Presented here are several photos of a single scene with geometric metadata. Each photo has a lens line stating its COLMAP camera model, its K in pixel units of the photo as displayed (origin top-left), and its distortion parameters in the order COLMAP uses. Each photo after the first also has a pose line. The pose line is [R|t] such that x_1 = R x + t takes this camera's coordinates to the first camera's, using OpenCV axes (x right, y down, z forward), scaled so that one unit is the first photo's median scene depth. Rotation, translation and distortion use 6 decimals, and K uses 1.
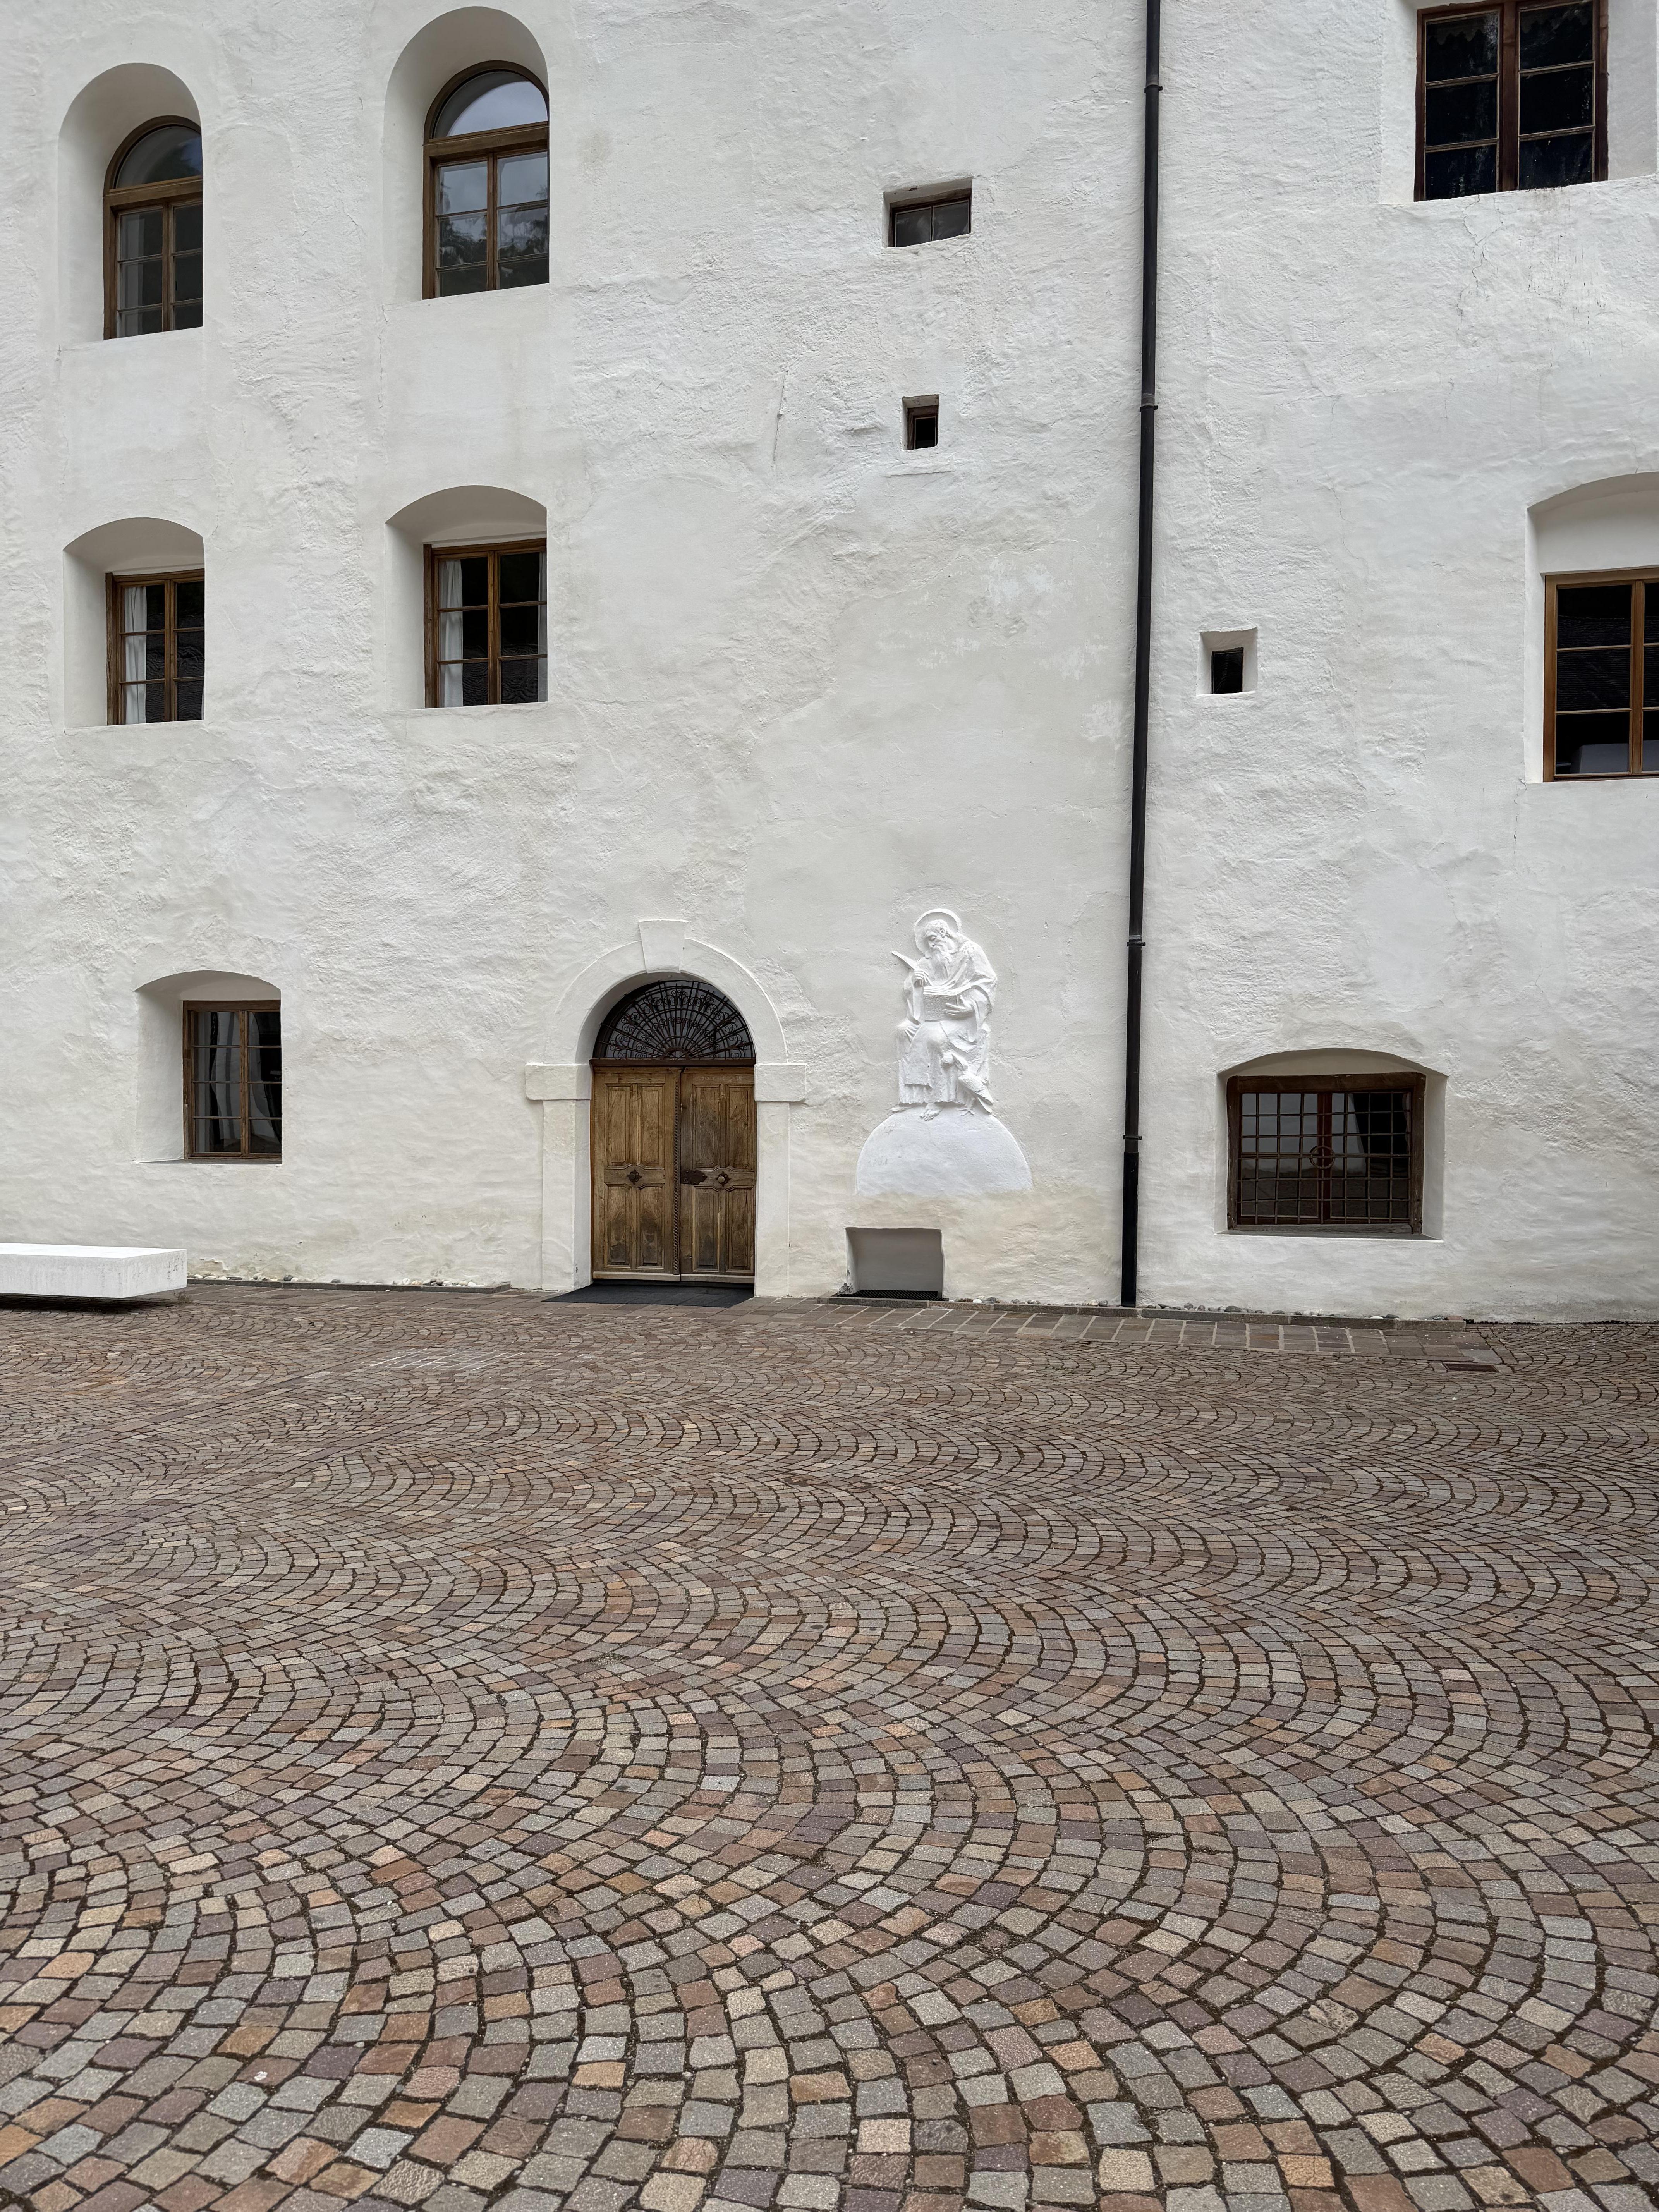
lens RADIAL K [[1475.1, 0, 829.2], [0, 1475.1, 1113.3], [0, 0, 1]] dist [-0.008290, -0.004007]
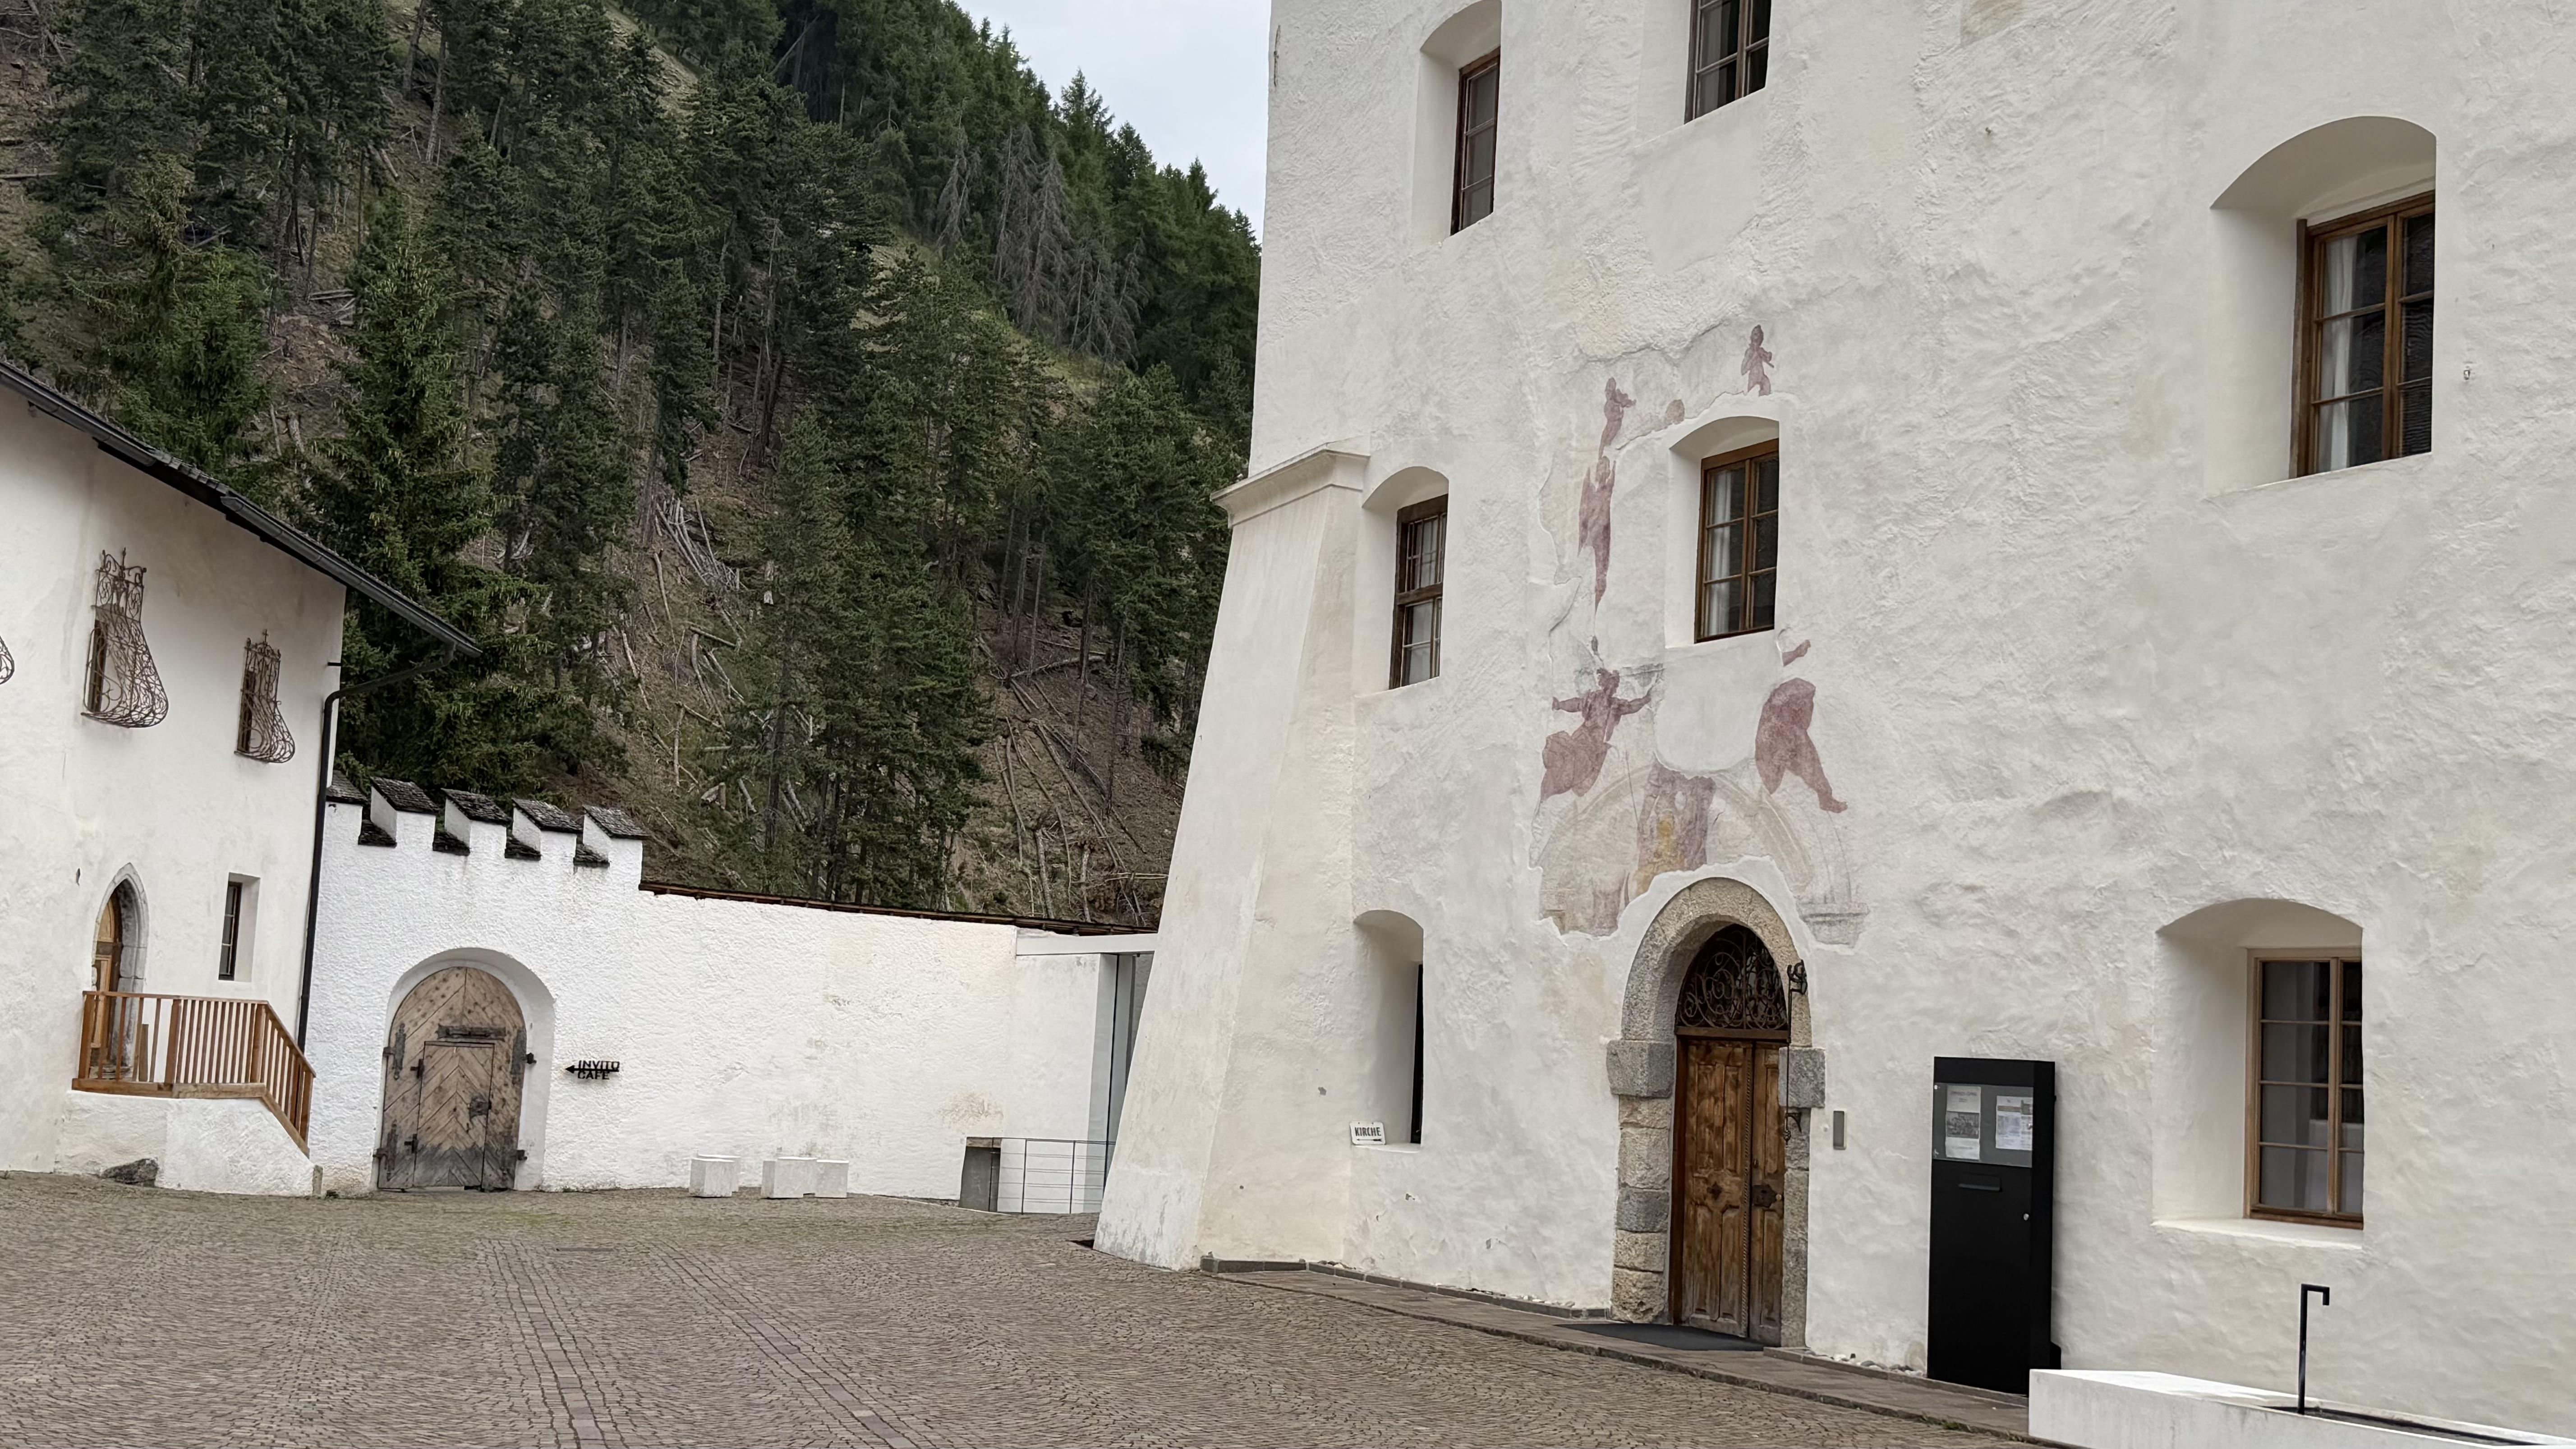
lens RADIAL K [[2886.7, 0, 1290.9], [0, 2886.7, 747.9], [0, 0, 1]] dist [0.040548, 0.000000]
pose [[0.651127, -0.063684, -0.756292, 0.264196], [-0.046158, 0.991306, -0.123214, 0.003592], [0.757564, 0.115137, 0.642527, -0.061240]]
